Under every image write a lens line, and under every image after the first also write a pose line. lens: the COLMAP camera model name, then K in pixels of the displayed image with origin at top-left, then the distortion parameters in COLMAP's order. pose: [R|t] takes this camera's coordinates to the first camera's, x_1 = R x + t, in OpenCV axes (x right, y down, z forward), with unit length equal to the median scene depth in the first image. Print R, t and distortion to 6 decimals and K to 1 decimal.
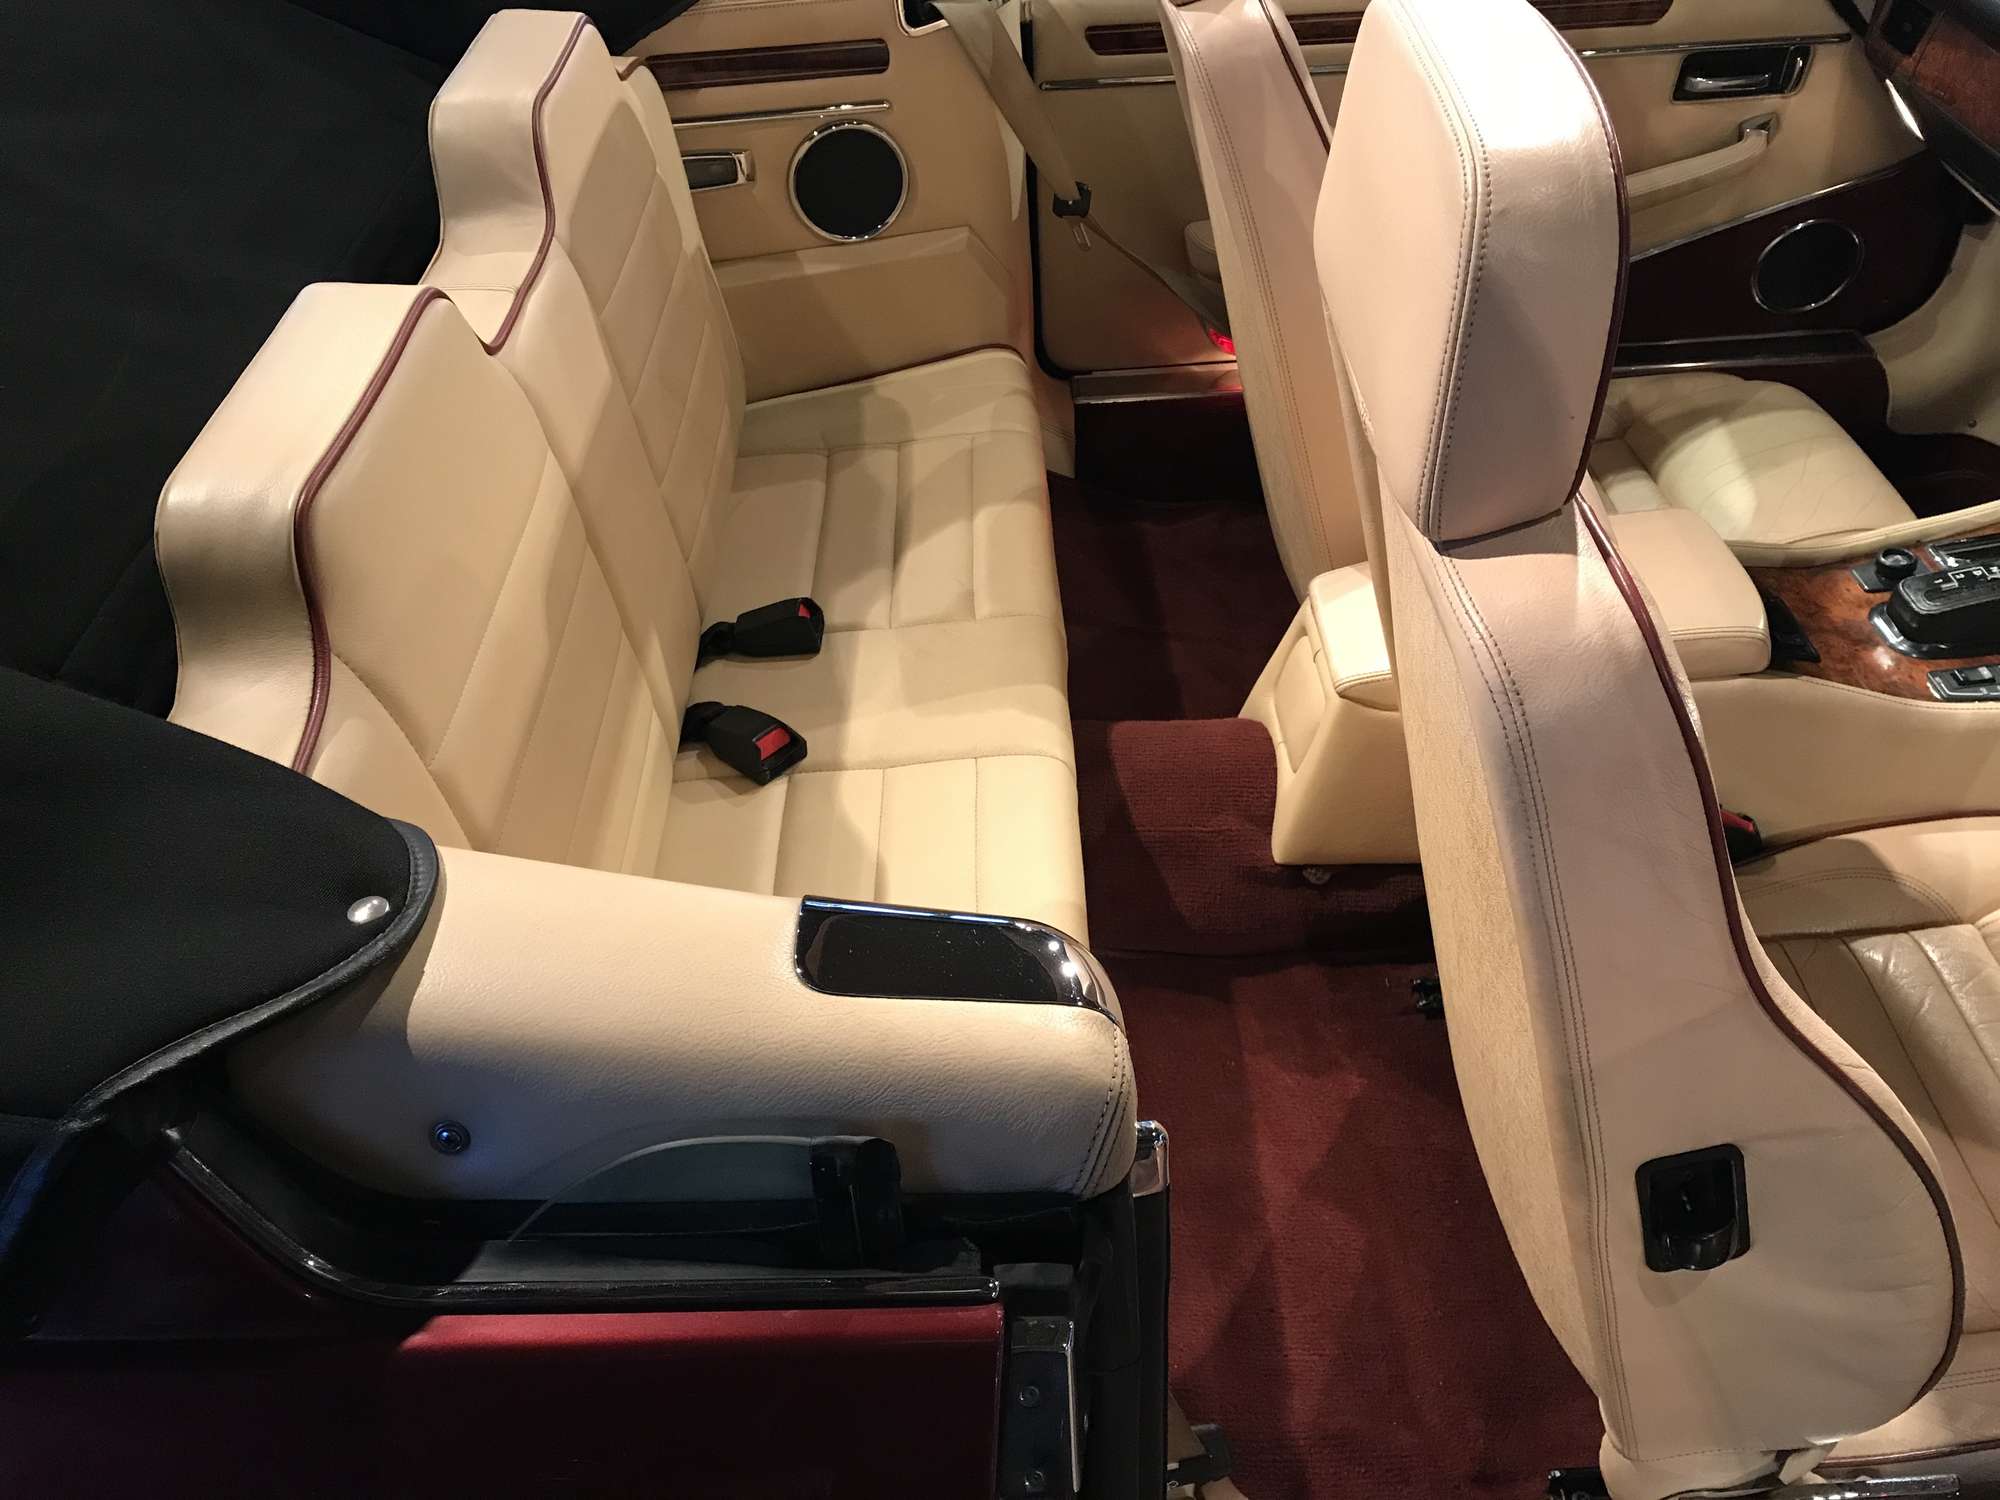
lens RADIAL K [[1656.3, 0, 1000.0], [0, 1656.3, 750.0], [0, 0, 1]] dist [0.080160, -0.091465]
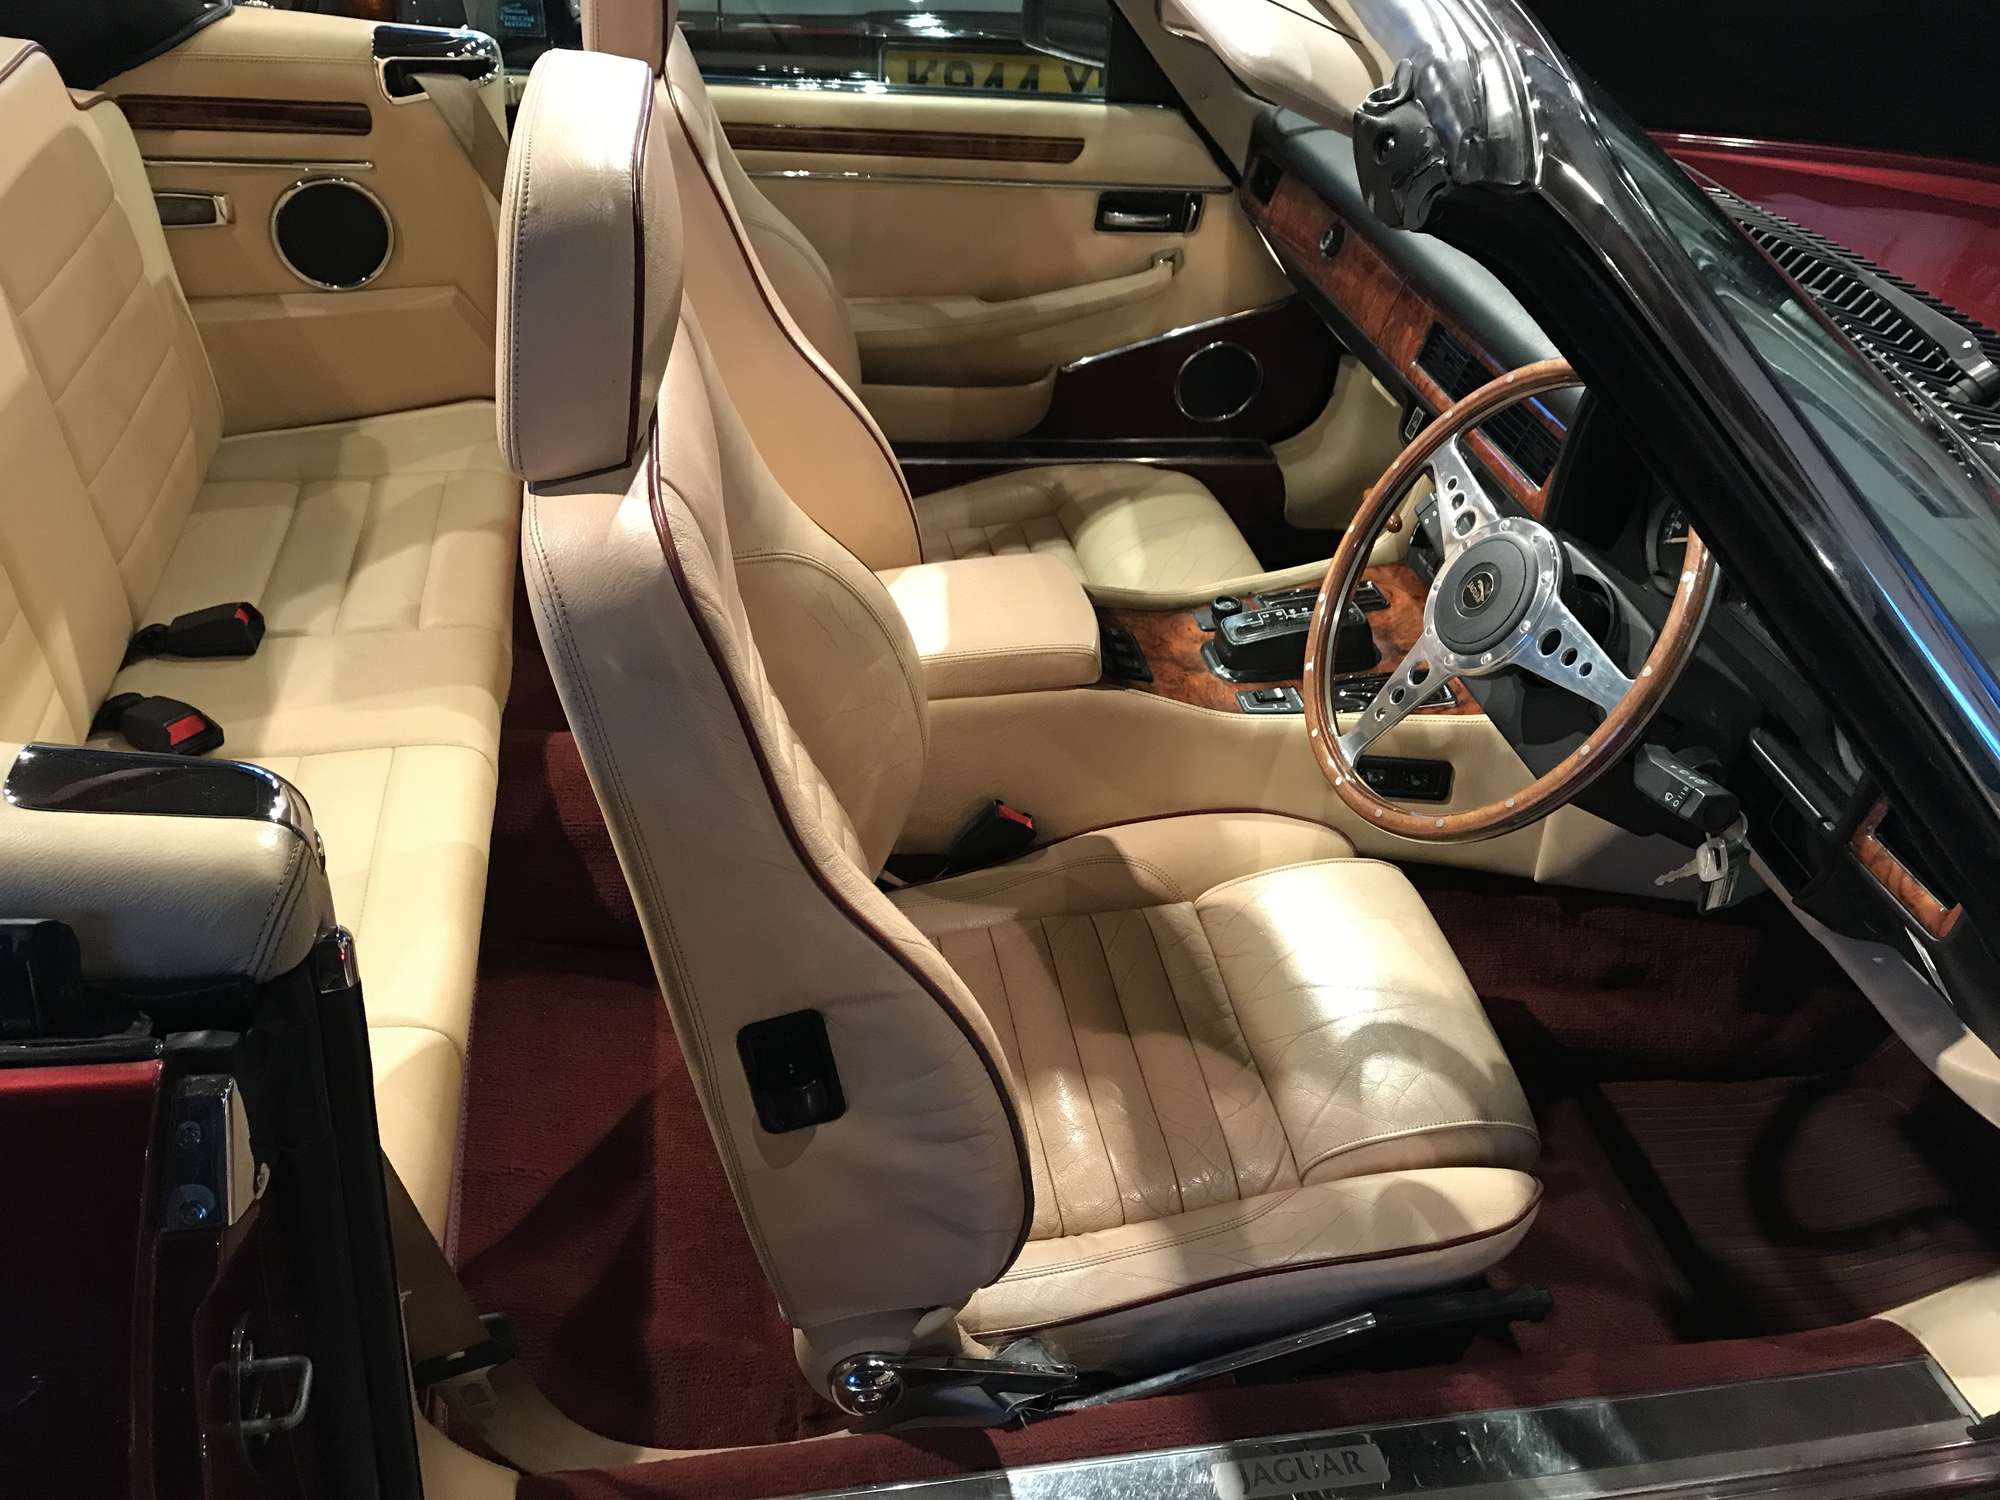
lens RADIAL K [[1679.4, 0, 1000.0], [0, 1679.4, 750.0], [0, 0, 1]] dist [0.033089, -0.007066]
pose [[0.979426, 0.019017, 0.200906, 0.124277], [-0.002166, 0.996483, -0.083767, 0.080266], [-0.201792, 0.081608, 0.976023, -0.109319]]
